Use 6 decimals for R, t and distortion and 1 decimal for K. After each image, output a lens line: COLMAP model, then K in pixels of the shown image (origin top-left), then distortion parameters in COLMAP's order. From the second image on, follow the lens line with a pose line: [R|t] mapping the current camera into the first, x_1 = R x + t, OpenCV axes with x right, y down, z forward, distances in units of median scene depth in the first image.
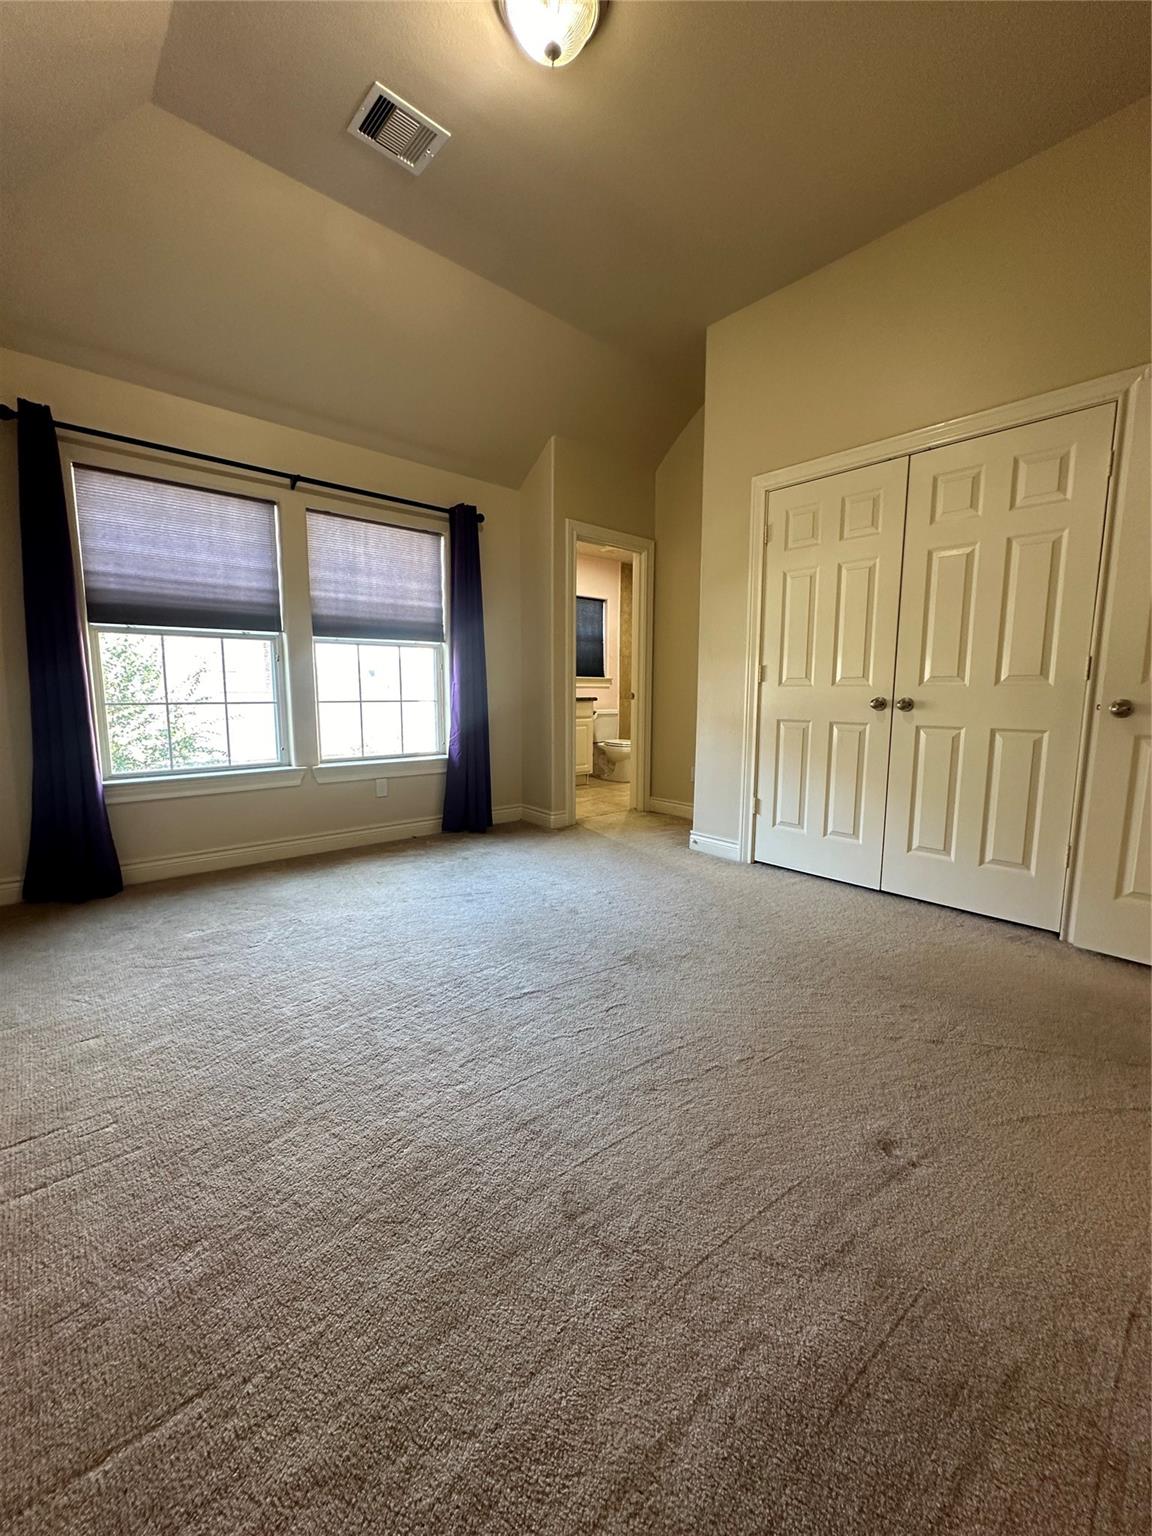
lens RADIAL K [[613.0, 0, 574.3], [0, 613.0, 763.7], [0, 0, 1]] dist [-0.003658, -0.000181]
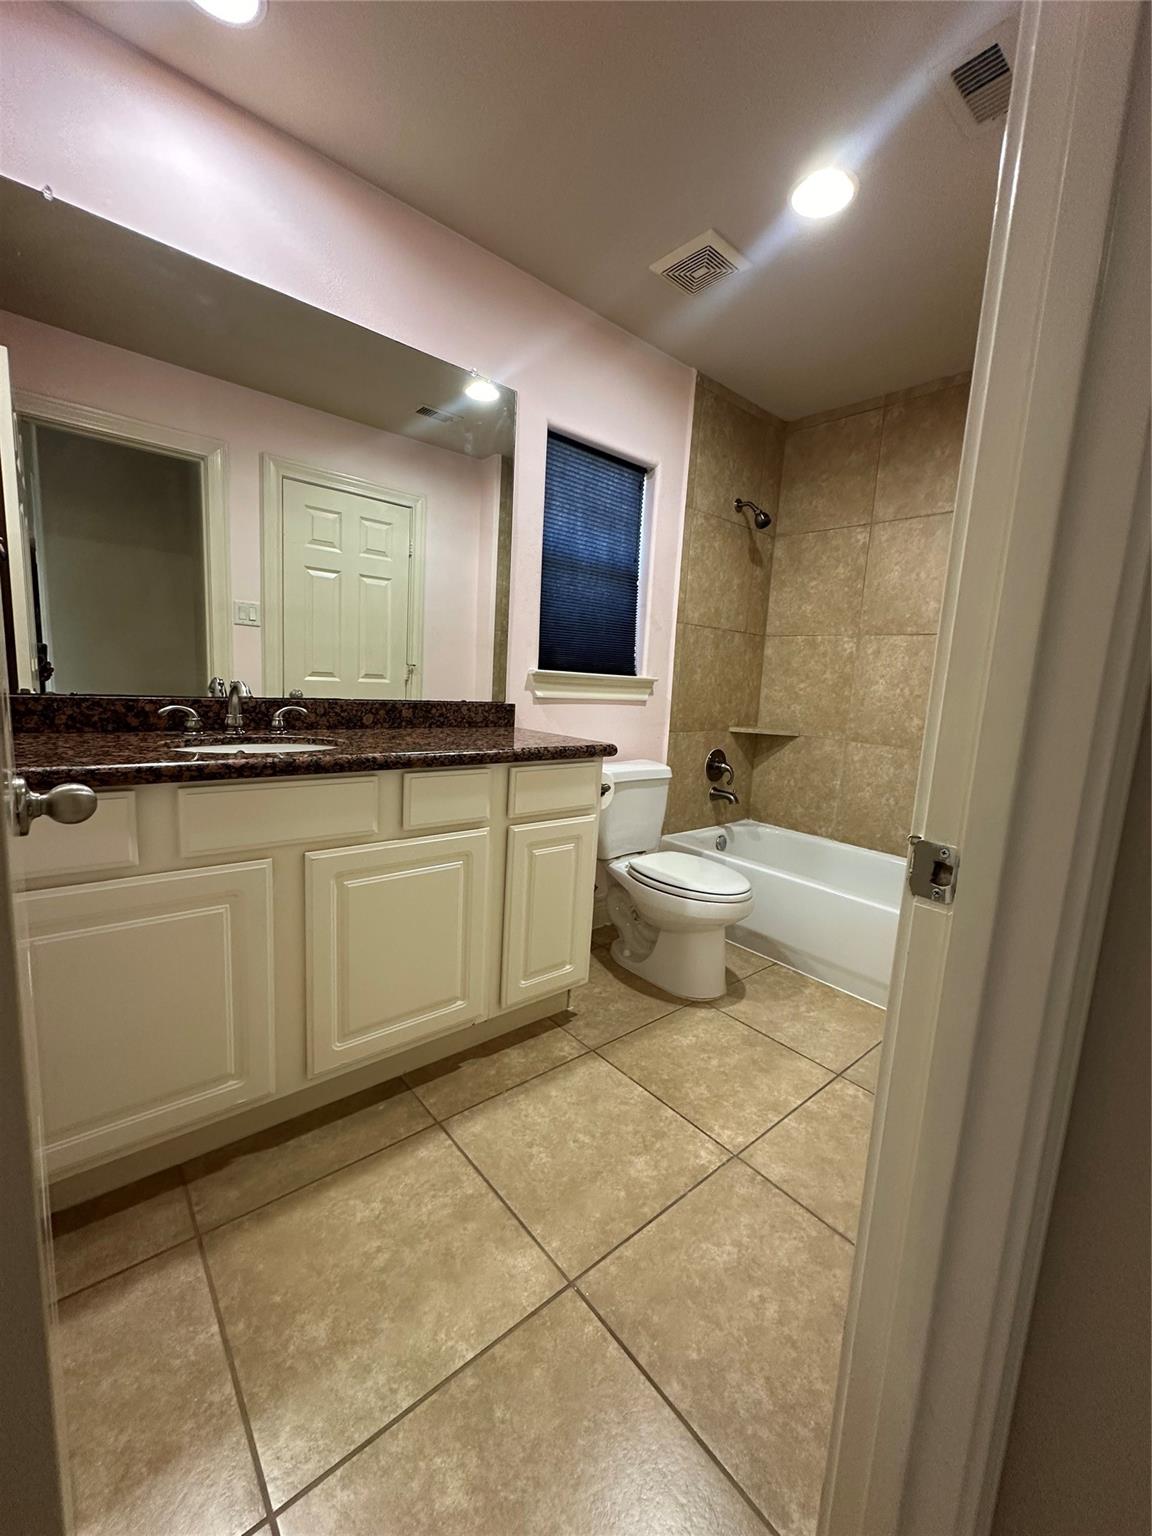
lens RADIAL K [[613.0, 0, 575.9], [0, 613.0, 765.7], [0, 0, 1]] dist [-0.003658, -0.000181]
pose [[0.998434, 0.054120, -0.014178, 0.021257], [-0.053805, 0.998315, 0.021746, -0.095843], [0.015331, -0.020949, 0.999663, 0.646669]]
